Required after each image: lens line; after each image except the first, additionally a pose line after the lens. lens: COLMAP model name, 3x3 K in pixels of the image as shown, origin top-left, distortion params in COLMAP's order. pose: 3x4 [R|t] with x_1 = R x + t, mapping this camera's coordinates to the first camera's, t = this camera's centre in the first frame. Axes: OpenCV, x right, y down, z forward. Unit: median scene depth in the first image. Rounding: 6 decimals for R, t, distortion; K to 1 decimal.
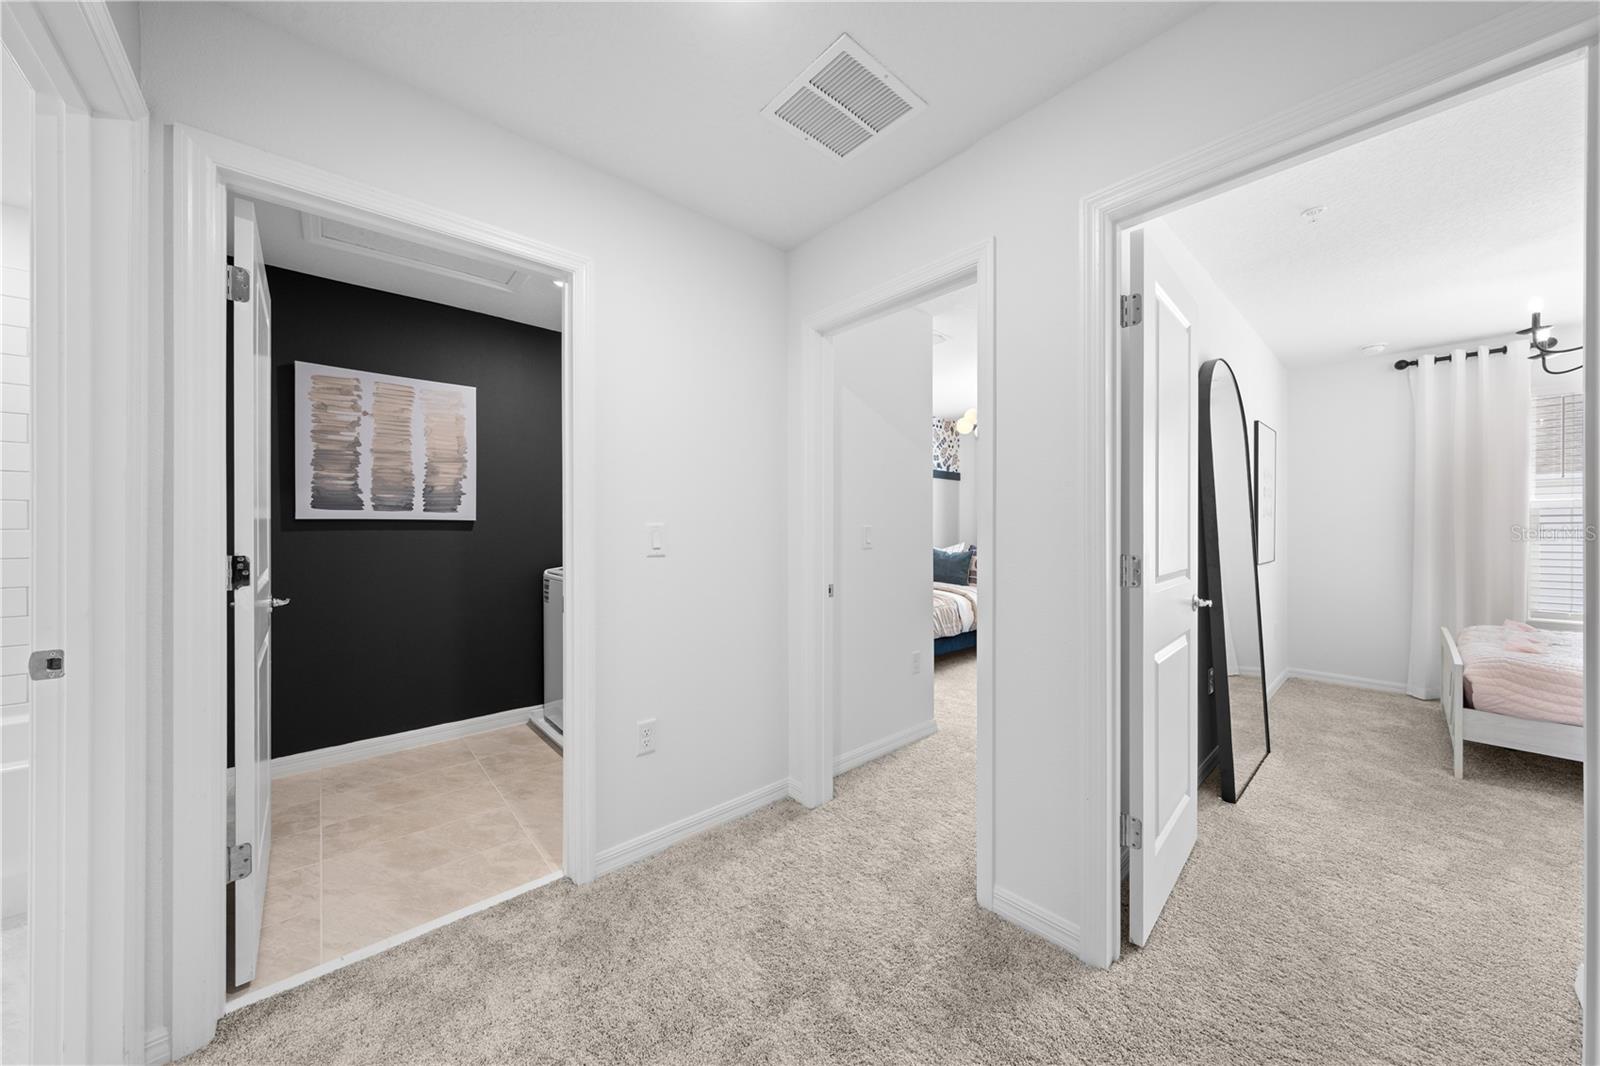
lens RADIAL K [[545.7, 0, 805.9], [0, 545.7, 530.1], [0, 0, 1]] dist [0.000150, 0.000020]
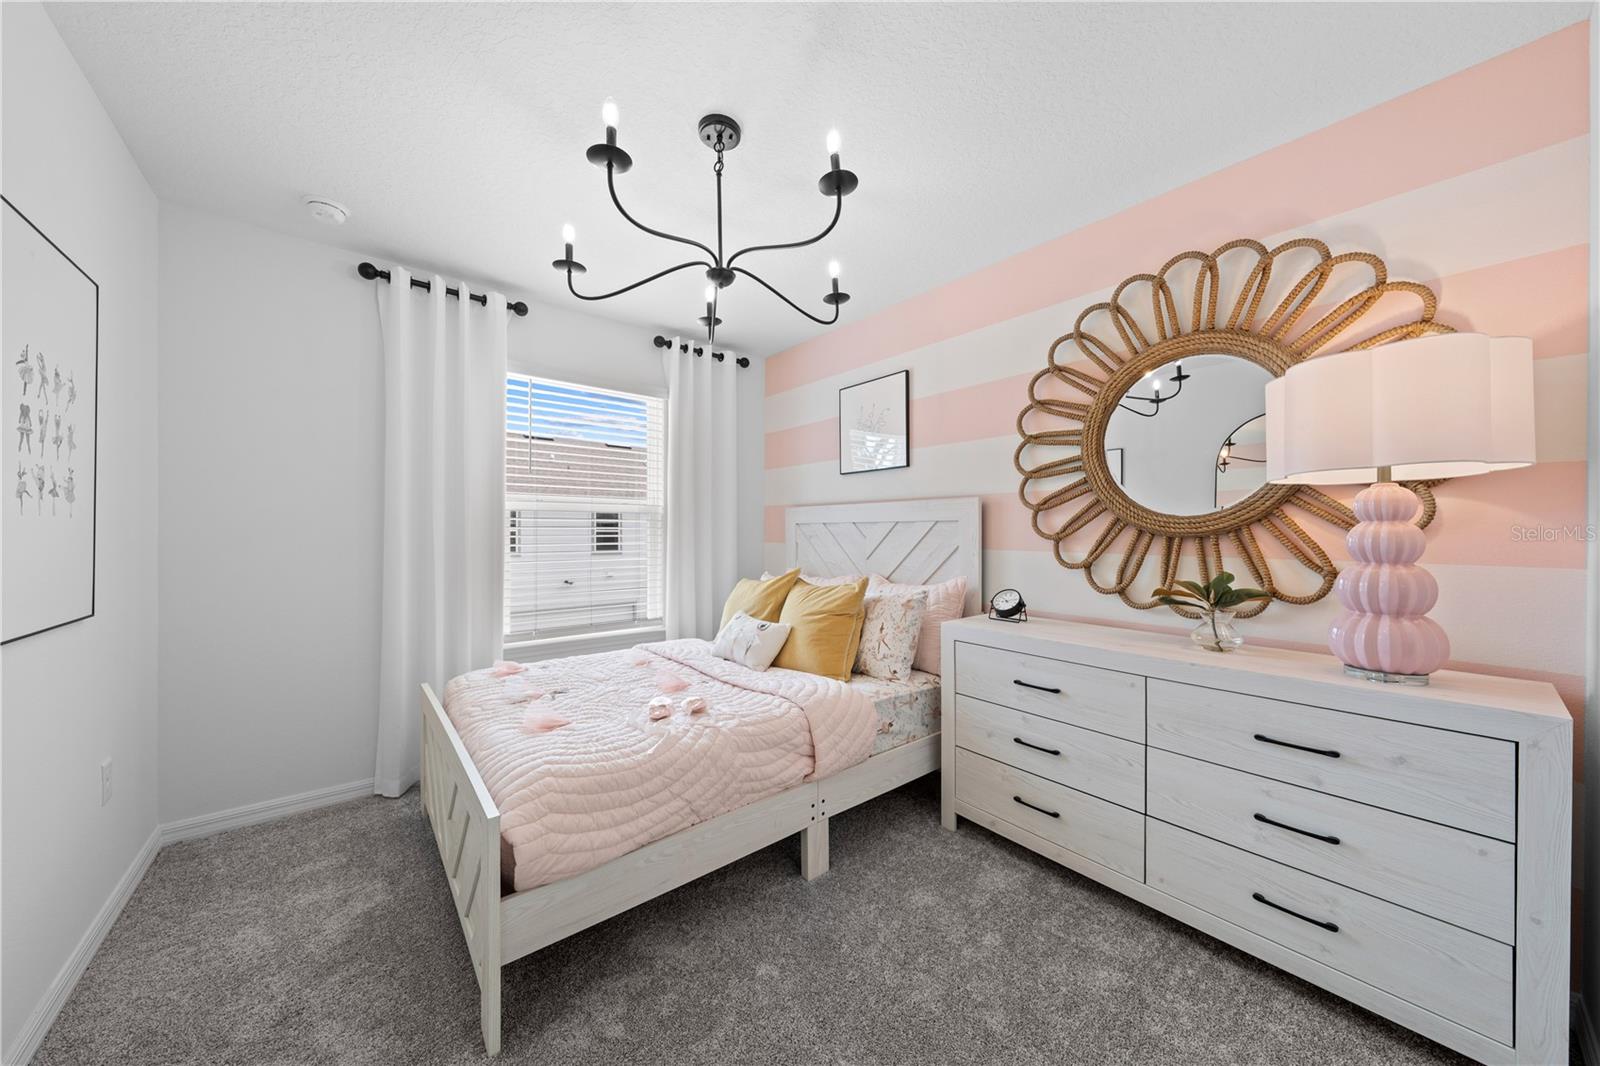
lens RADIAL K [[545.7, 0, 805.9], [0, 545.7, 530.1], [0, 0, 1]] dist [0.000150, 0.000020]
pose [[0.040168, 0.001323, 0.999192, 0.510582], [0.001712, 0.999998, -0.001393, -0.005297], [-0.999191, 0.001767, 0.040165, 0.497185]]
